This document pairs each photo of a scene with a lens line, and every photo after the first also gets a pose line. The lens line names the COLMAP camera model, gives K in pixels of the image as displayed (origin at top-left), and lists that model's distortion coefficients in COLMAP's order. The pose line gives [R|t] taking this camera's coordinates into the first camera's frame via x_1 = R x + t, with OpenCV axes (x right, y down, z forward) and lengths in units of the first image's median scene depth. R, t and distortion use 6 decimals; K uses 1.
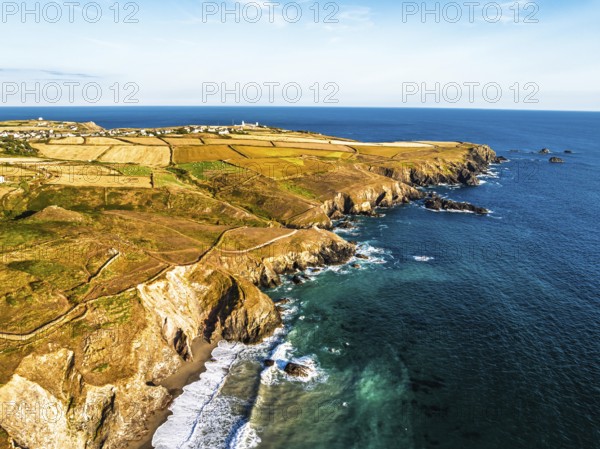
lens RADIAL K [[421.4, 0, 298.4], [0, 421.4, 234.0], [0, 0, 1]] dist [-0.036915, 0.000978]
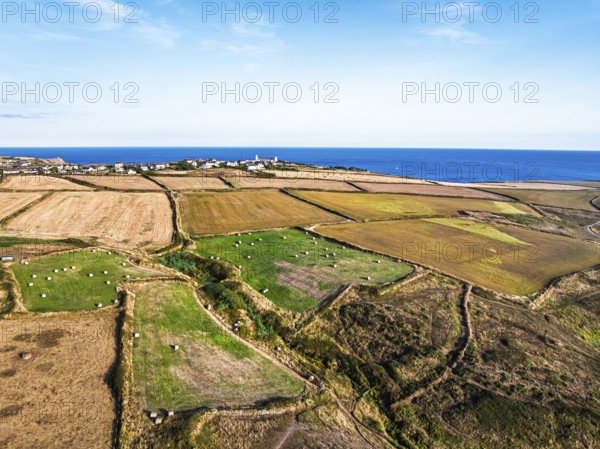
lens RADIAL K [[421.4, 0, 298.4], [0, 421.4, 234.0], [0, 0, 1]] dist [-0.036915, 0.000978]
pose [[0.999281, -0.011173, 0.036241, -0.148235], [0.014398, 0.995841, -0.089963, -0.098749], [-0.035085, 0.090420, 0.995285, 0.438101]]
